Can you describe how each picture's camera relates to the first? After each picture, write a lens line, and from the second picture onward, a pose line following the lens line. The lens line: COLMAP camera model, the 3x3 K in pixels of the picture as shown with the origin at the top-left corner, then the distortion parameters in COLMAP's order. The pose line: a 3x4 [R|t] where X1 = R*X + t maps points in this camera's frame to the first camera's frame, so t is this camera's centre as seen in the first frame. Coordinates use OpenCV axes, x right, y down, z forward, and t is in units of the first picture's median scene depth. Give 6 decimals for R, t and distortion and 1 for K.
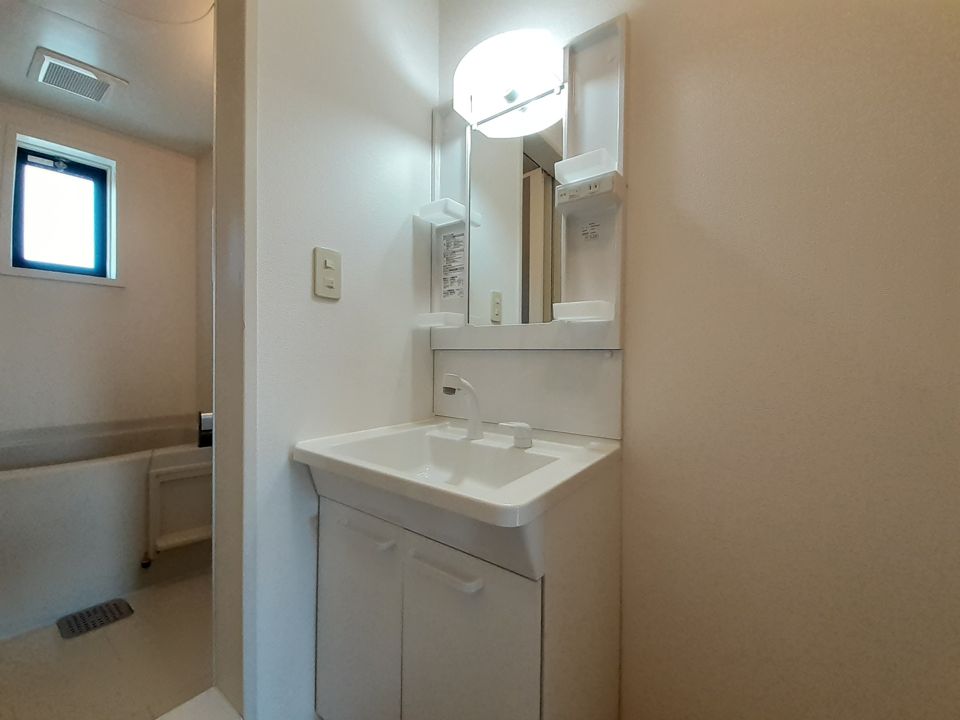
lens RADIAL K [[396.1, 0, 469.3], [0, 396.1, 360.8], [0, 0, 1]] dist [0.021761, -0.017712]
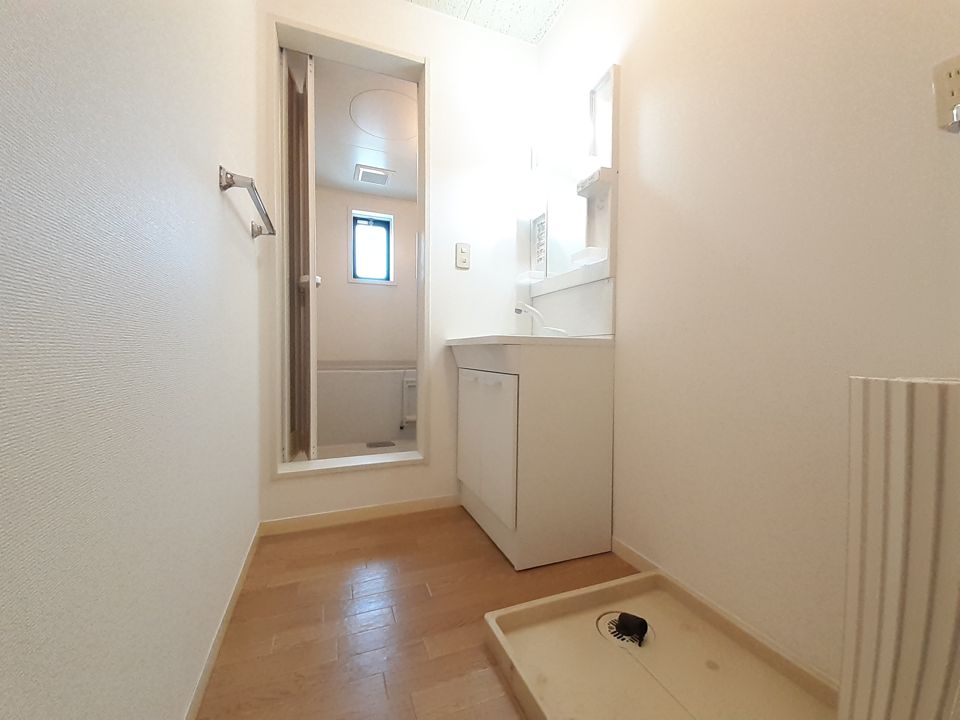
lens RADIAL K [[382.5, 0, 480.2], [0, 382.5, 361.7], [0, 0, 1]] dist [0.022598, -0.015184]
pose [[0.855060, 0.007209, -0.518479, 0.538919], [-0.004748, 0.999970, 0.006073, 0.225272], [0.518507, -0.002731, 0.855069, -0.433379]]
